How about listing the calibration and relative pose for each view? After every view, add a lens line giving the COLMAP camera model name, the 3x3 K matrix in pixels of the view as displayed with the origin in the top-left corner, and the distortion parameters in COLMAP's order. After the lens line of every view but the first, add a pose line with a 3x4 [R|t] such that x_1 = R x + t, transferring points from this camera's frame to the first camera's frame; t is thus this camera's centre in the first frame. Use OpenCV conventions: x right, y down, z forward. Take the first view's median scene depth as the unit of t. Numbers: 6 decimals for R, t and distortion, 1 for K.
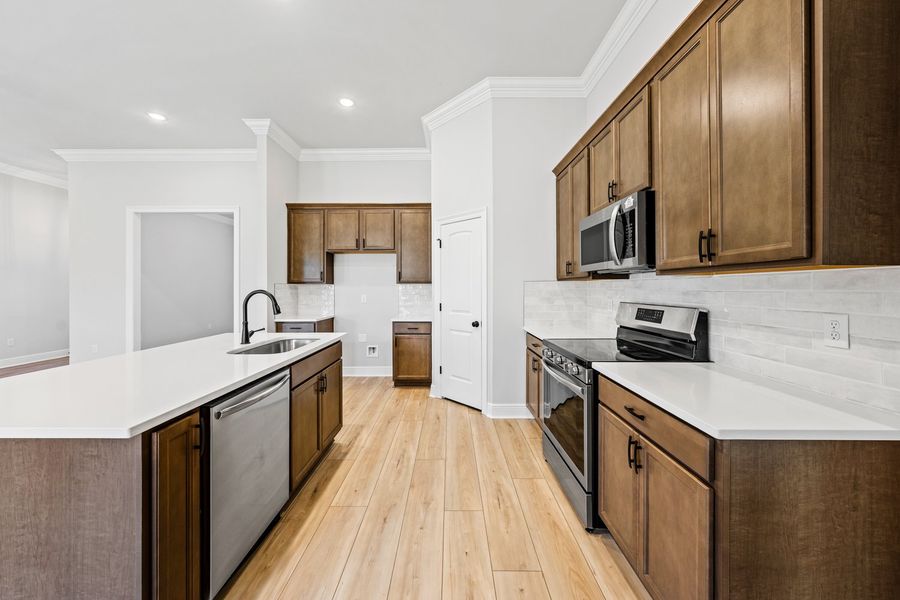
lens RADIAL K [[318.6, 0, 452.1], [0, 318.6, 291.3], [0, 0, 1]] dist [-0.000160, 0.000020]
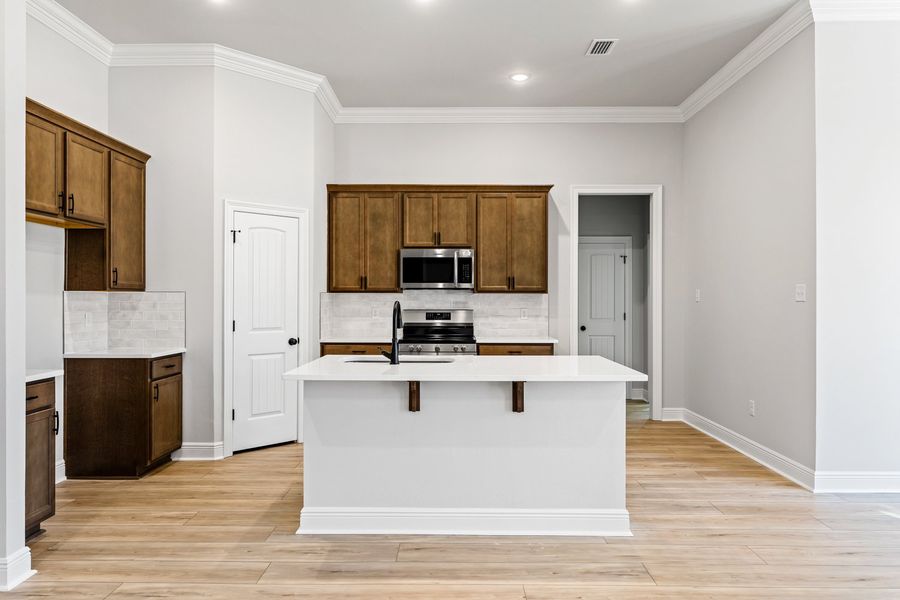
lens RADIAL K [[590.0, 0, 449.5], [0, 590.0, 299.4], [0, 0, 1]] dist [-0.005270, -0.005268]
pose [[0.012753, 0.002276, 0.999916, -1.325936], [0.007739, 0.999967, -0.002374, -0.002162], [-0.999889, 0.007768, 0.012735, 0.496283]]
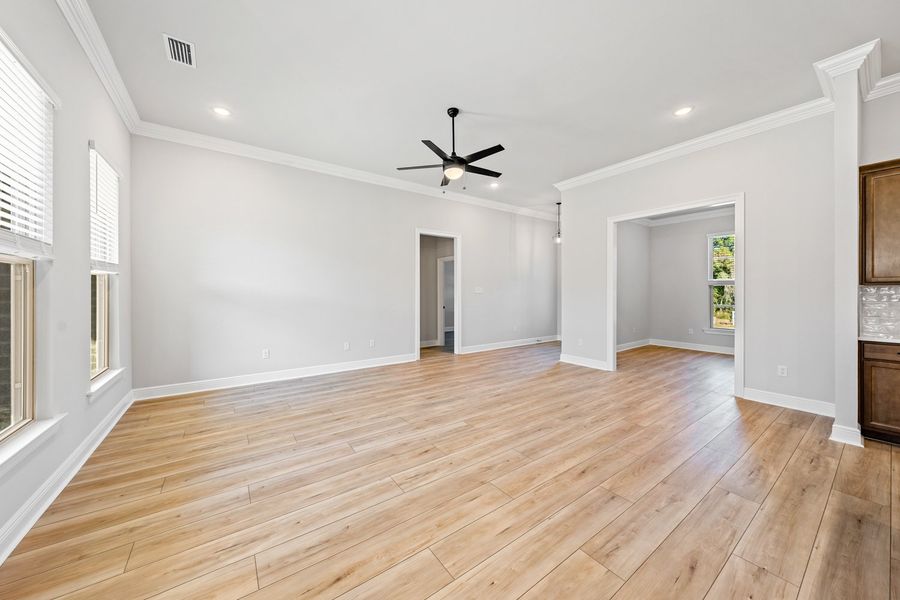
lens RADIAL K [[318.6, 0, 453.6], [0, 318.6, 294.1], [0, 0, 1]] dist [-0.000160, 0.000020]
pose [[0.596312, 0.002049, -0.802750, -0.564210], [0.001544, 0.999992, 0.003700, -0.005720], [0.802751, -0.003445, 0.596304, -0.122089]]
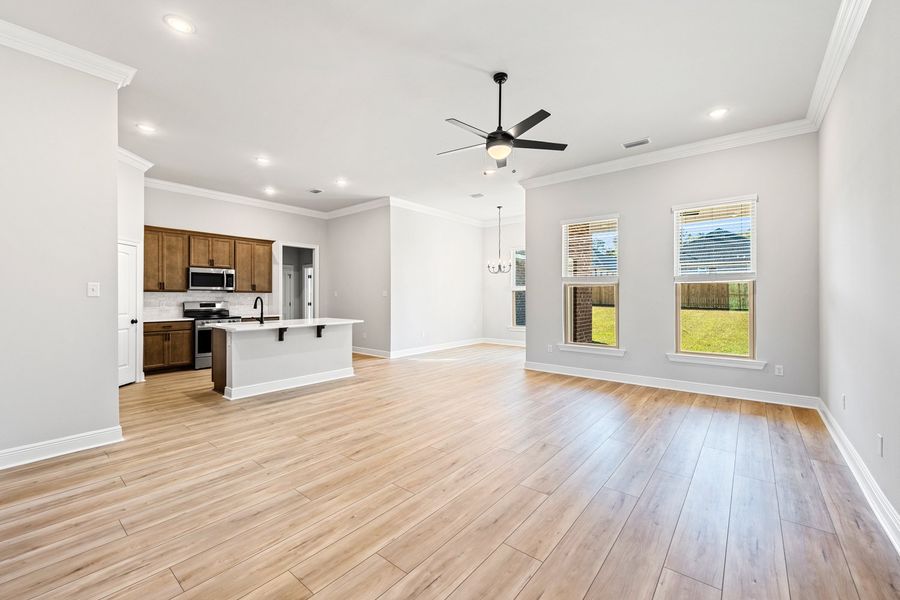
lens RADIAL K [[367.1, 0, 451.6], [0, 367.1, 297.2], [0, 0, 1]] dist [0.000677, 0.000055]
pose [[-0.776042, -0.002320, 0.630677, -1.799495], [0.004453, 0.999948, 0.009158, -0.011016], [-0.630666, 0.009915, -0.775991, 1.214414]]
